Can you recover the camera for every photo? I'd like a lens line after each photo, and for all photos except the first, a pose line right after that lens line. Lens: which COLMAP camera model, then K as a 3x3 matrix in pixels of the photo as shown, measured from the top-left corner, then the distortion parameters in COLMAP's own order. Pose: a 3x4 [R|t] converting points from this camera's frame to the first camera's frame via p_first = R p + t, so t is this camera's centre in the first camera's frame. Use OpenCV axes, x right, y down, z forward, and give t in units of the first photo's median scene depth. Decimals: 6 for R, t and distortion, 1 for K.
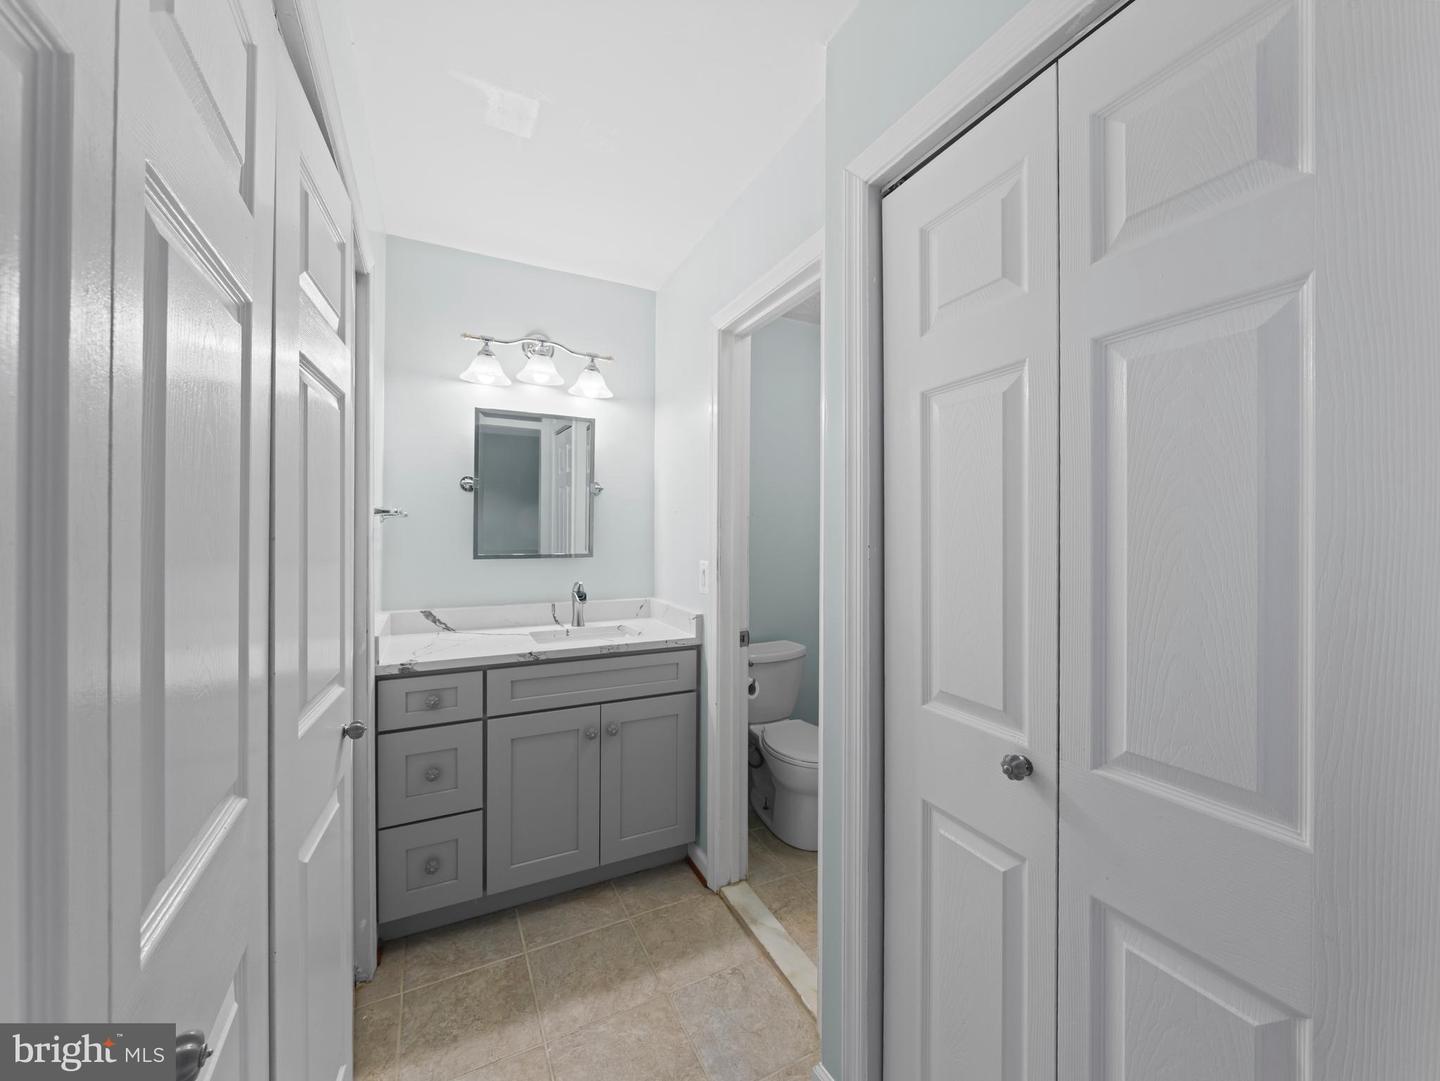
lens RADIAL K [[572.1, 0, 722.2], [0, 572.1, 540.5], [0, 0, 1]] dist [-0.002248, -0.000247]
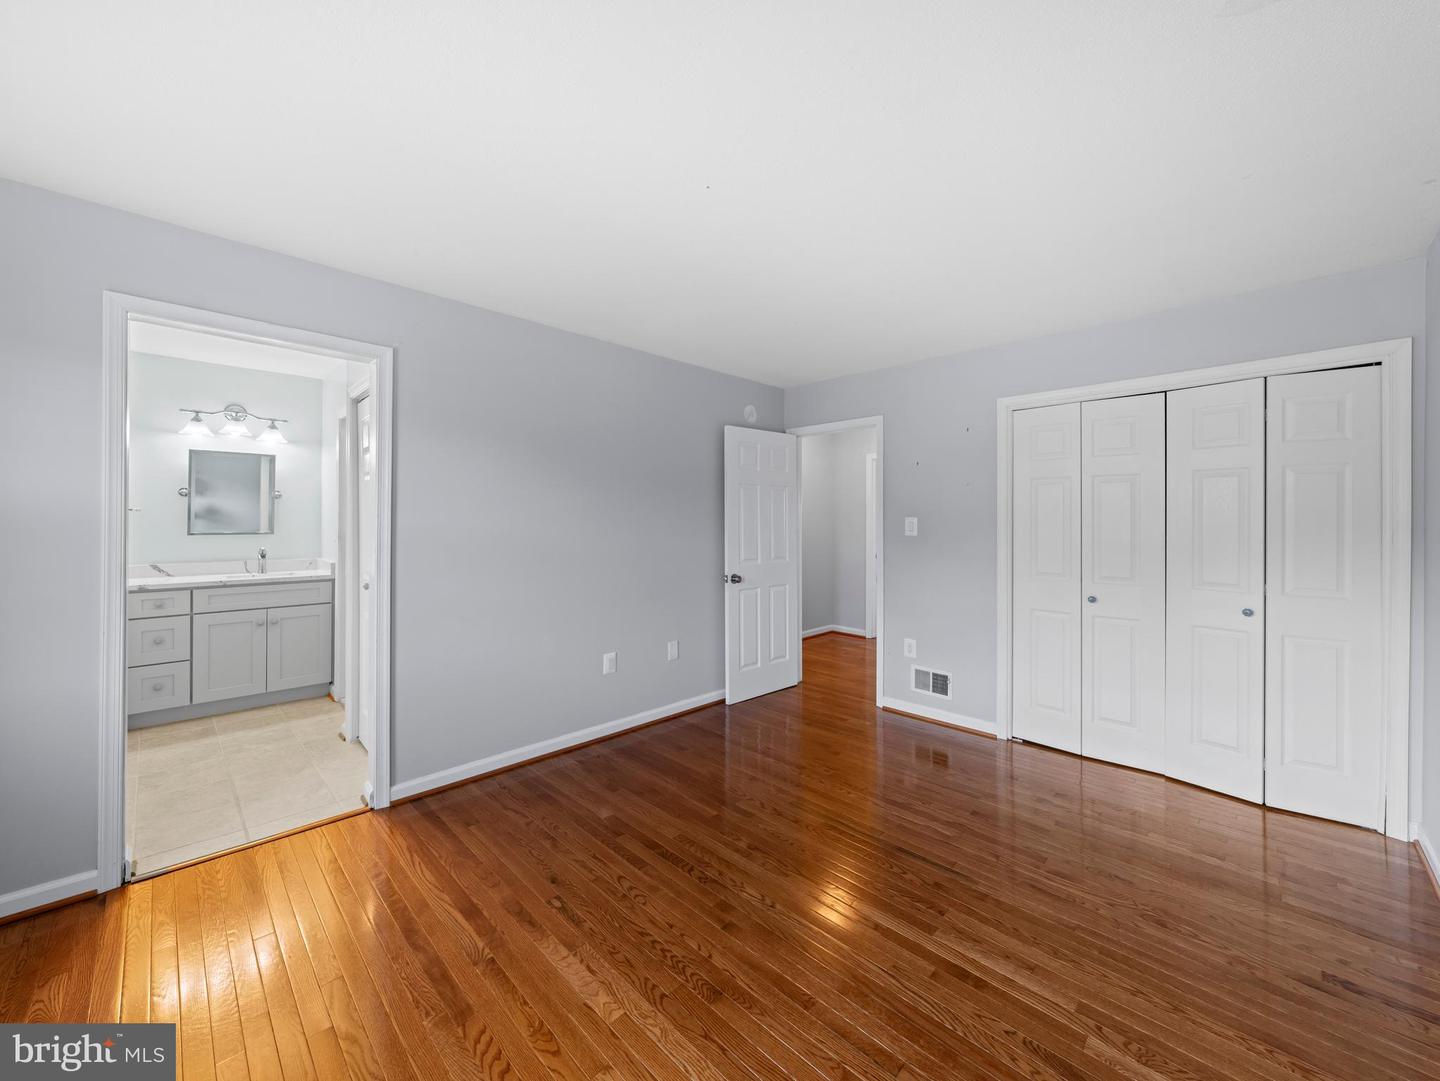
lens RADIAL K [[565.9, 0, 720.7], [0, 565.9, 519.6], [0, 0, 1]] dist [-0.000567, 0.000003]
pose [[0.948193, -0.000397, 0.317696, 0.583896], [0.004372, 0.999921, -0.011797, 0.012060], [-0.317666, 0.012575, 0.948119, -1.204264]]
